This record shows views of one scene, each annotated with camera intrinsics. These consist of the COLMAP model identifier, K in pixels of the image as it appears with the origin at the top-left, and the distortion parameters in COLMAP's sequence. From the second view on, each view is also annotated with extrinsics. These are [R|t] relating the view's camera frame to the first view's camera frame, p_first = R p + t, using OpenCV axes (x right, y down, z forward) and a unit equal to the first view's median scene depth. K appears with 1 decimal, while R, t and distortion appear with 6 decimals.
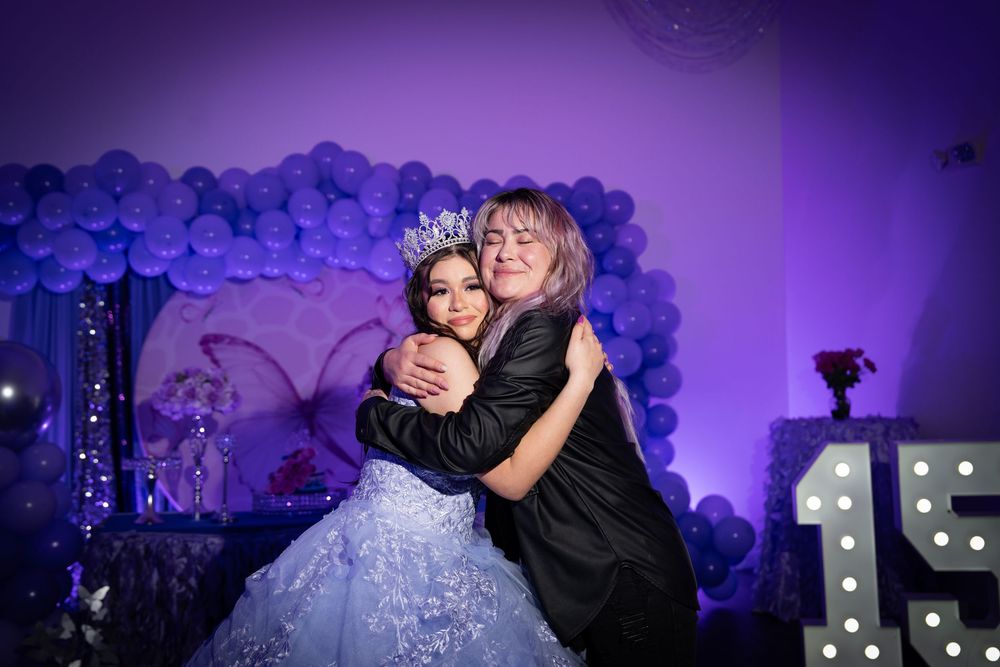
lens RADIAL K [[1139.6, 0, 500.0], [0, 1139.6, 333.5], [0, 0, 1]] dist [0.063389, 0.157050]
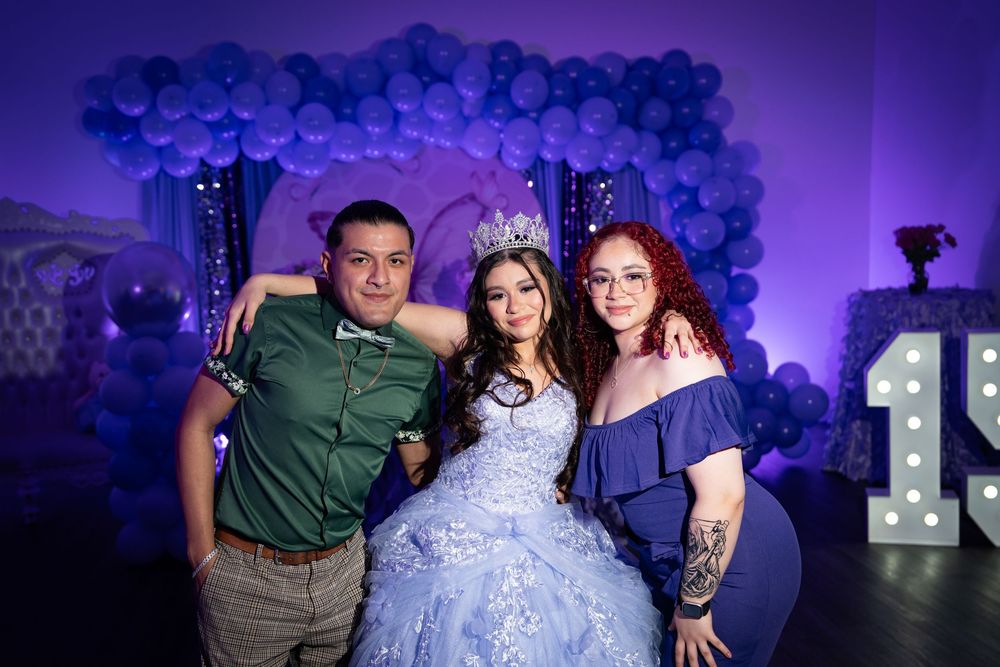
lens RADIAL K [[1139.6, 0, 500.0], [0, 1139.6, 333.5], [0, 0, 1]] dist [0.063389, 0.157050]
pose [[0.997466, 0.000785, -0.071139, -0.006772], [0.011226, 0.985674, 0.168289, -0.068425], [0.070252, -0.168661, 0.983167, -0.059706]]
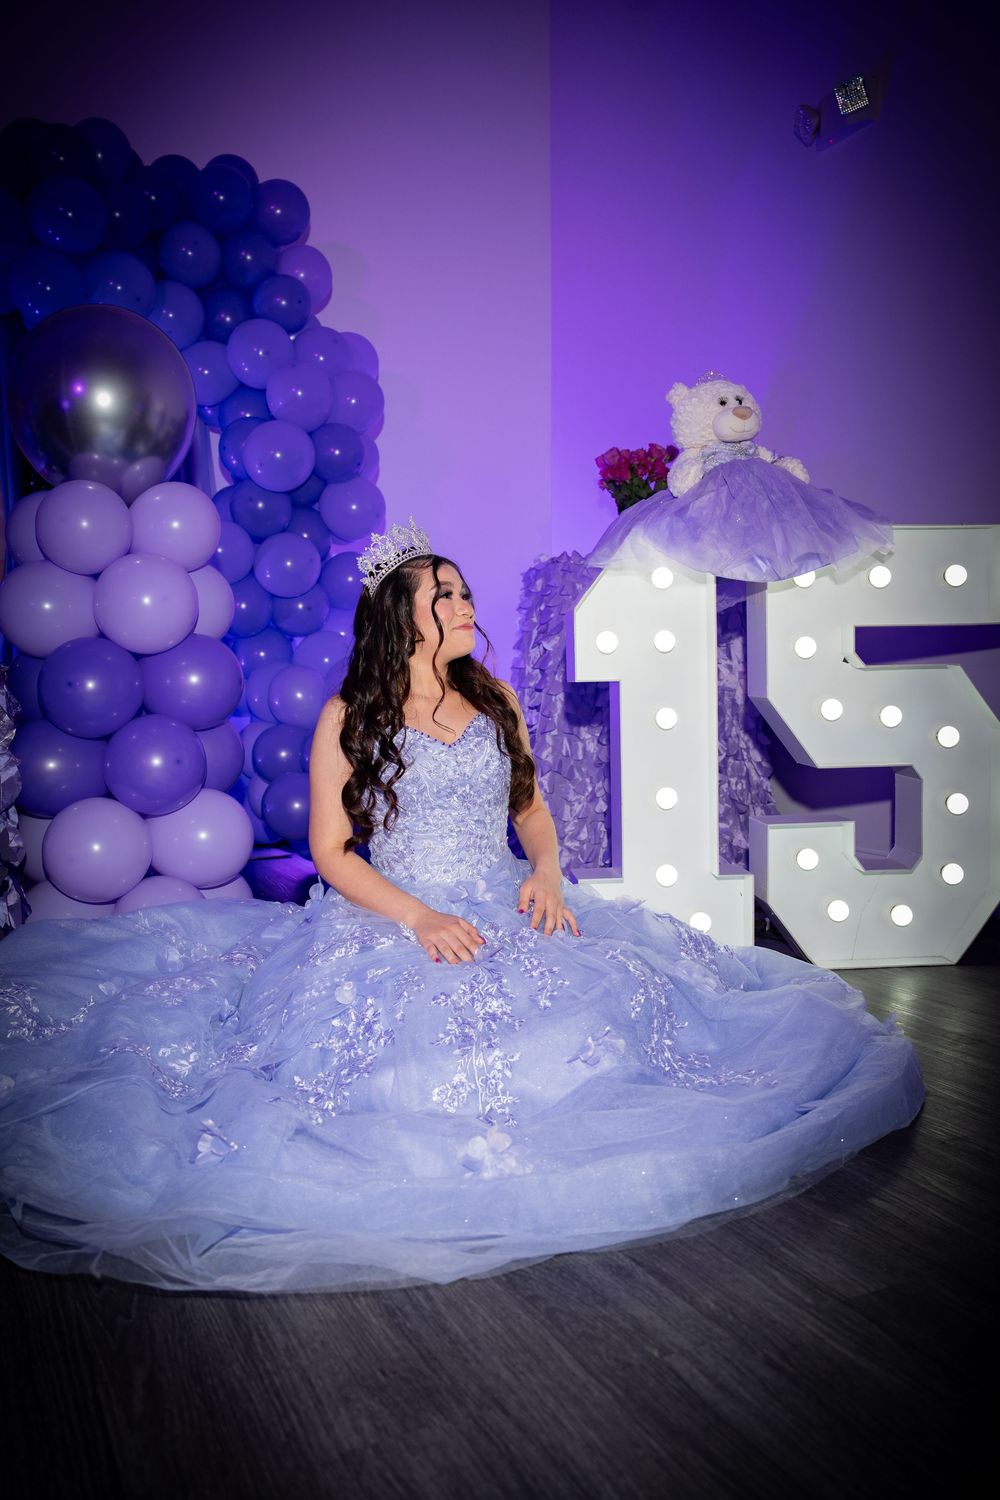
lens RADIAL K [[1219.3, 0, 500.0], [0, 1219.3, 750.0], [0, 0, 1]] dist [-0.003263, -0.000938]
pose [[0.977008, 0.006130, 0.213113, 0.089114], [-0.024199, 0.996315, 0.082284, 0.120070], [-0.211823, -0.085549, 0.973556, 0.380624]]
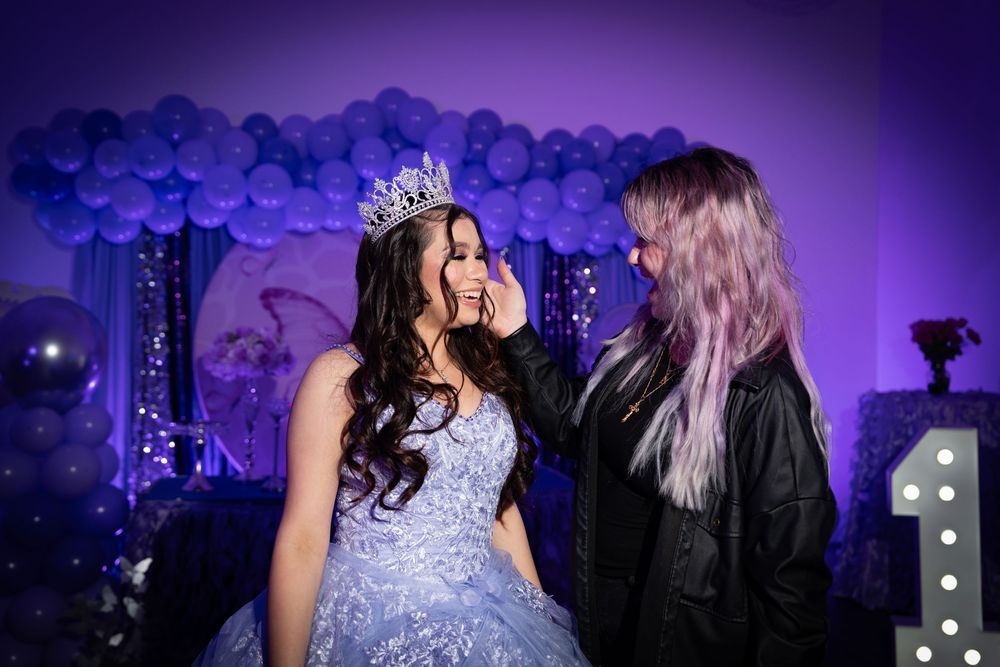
lens RADIAL K [[1112.3, 0, 500.0], [0, 1112.3, 333.5], [0, 0, 1]] dist [0.036914, 0.192414]
pose [[0.997562, 0.022243, -0.066152, 0.003474], [-0.018896, 0.998530, 0.050793, -0.013302], [0.067184, -0.049419, 0.996516, 0.076578]]
